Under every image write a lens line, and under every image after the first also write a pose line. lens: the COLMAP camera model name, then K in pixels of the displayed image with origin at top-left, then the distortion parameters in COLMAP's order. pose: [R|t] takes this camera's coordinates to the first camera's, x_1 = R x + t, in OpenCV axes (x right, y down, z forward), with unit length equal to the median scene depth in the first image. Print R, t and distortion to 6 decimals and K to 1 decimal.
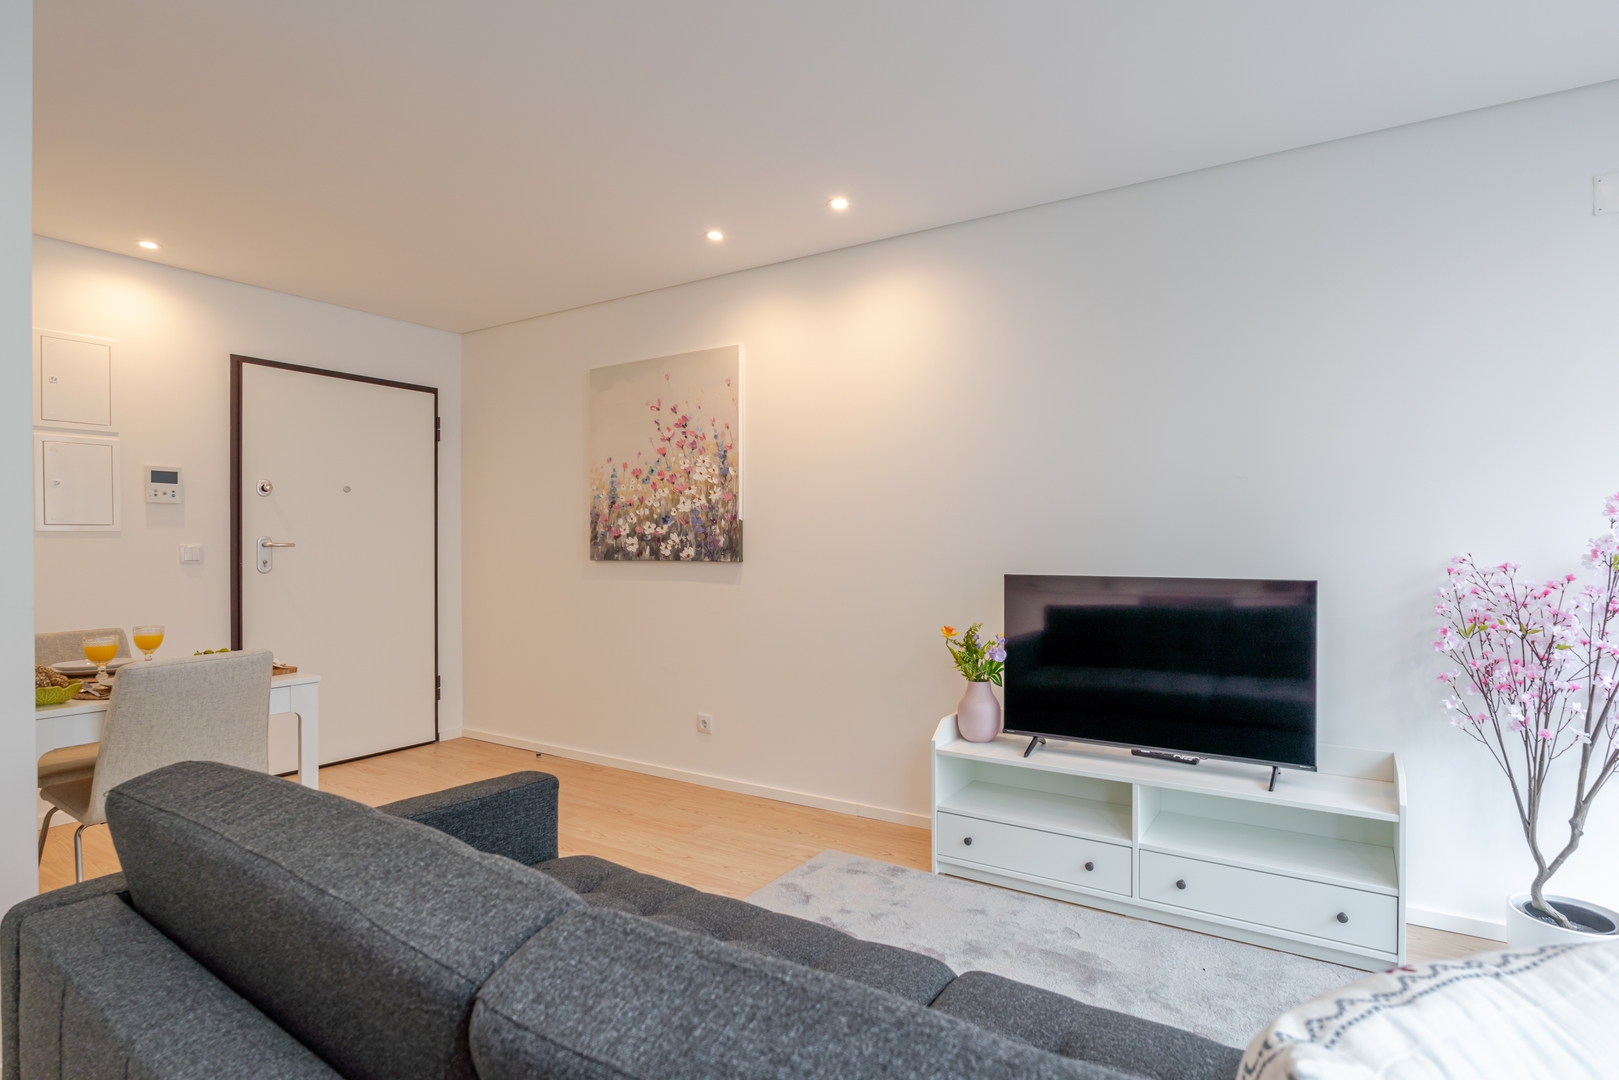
lens RADIAL K [[798.8, 0, 850.6], [0, 798.8, 546.7], [0, 0, 1]] dist [-0.006525, 0.000006]
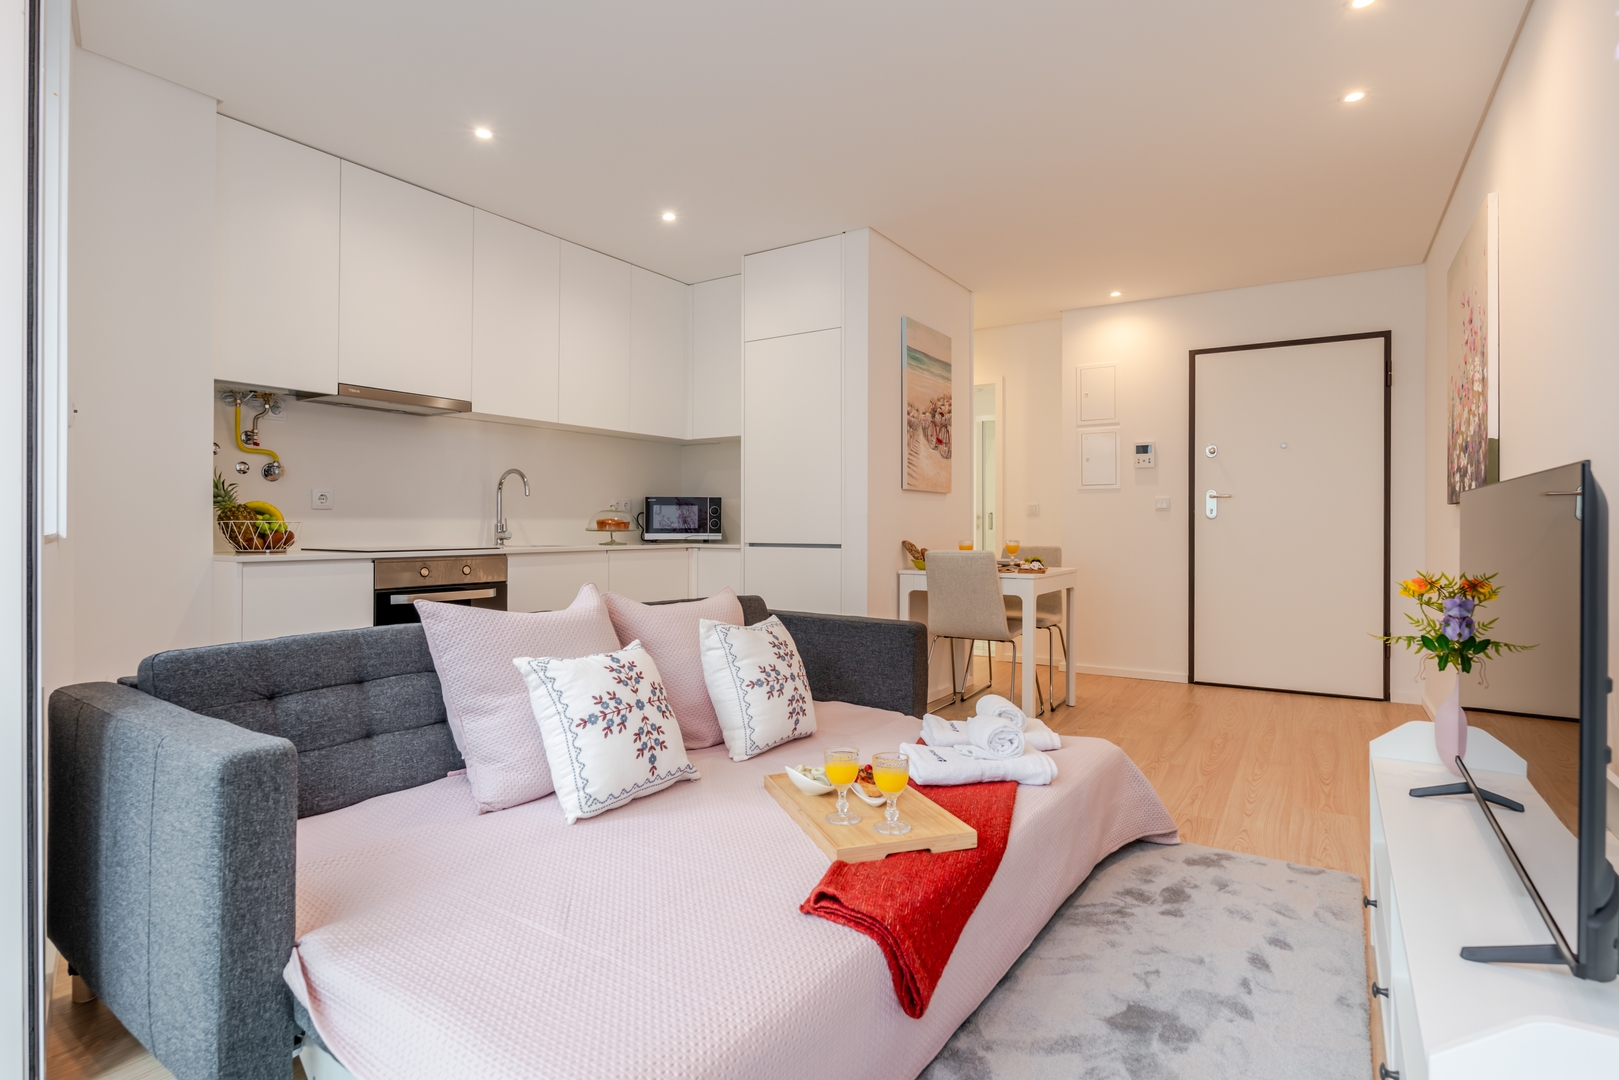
lens RADIAL K [[828.8, 0, 807.7], [0, 828.8, 524.1], [0, 0, 1]] dist [-0.000069, 0.000066]
pose [[-0.002495, 0.005346, -0.999983, 0.564334], [-0.006780, 0.999963, 0.005363, 0.038305], [0.999974, 0.006794, -0.002459, 0.364968]]
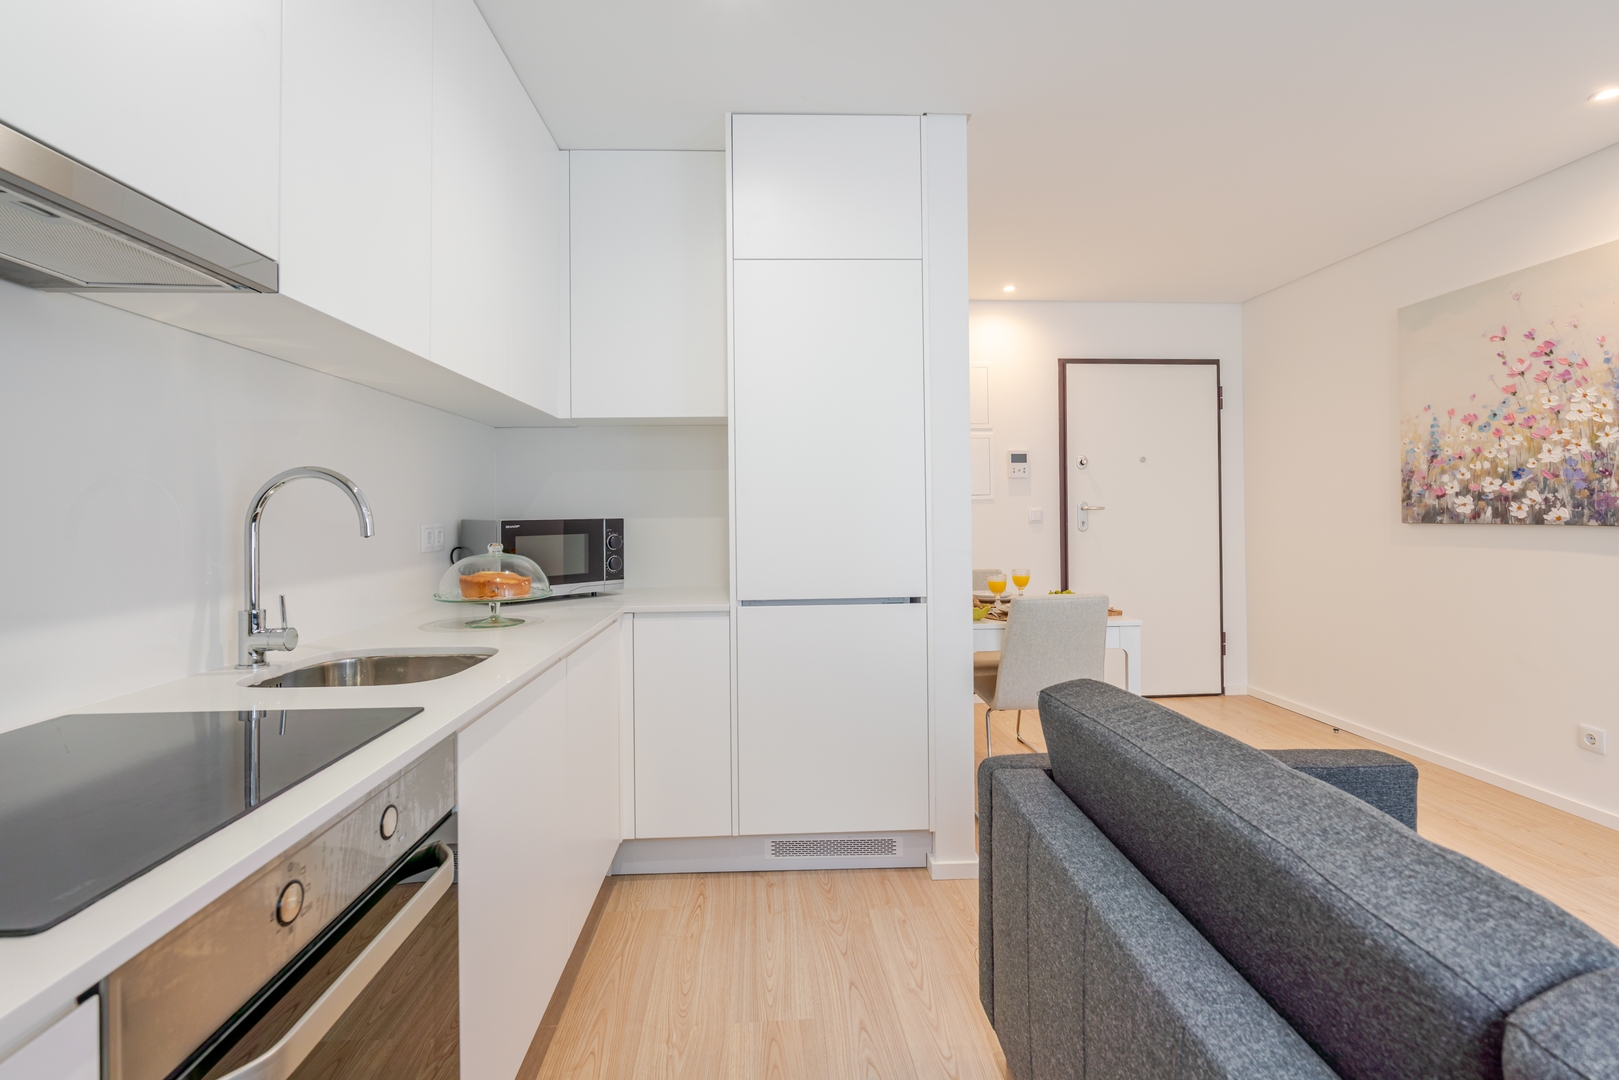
lens RADIAL K [[745.5, 0, 814.9], [0, 745.5, 499.2], [0, 0, 1]] dist [-0.002996, -0.000401]
pose [[0.588460, -0.017070, -0.808346, -0.045443], [0.005442, 0.999838, -0.017152, 0.001131], [0.808508, 0.005694, 0.588457, -0.016233]]
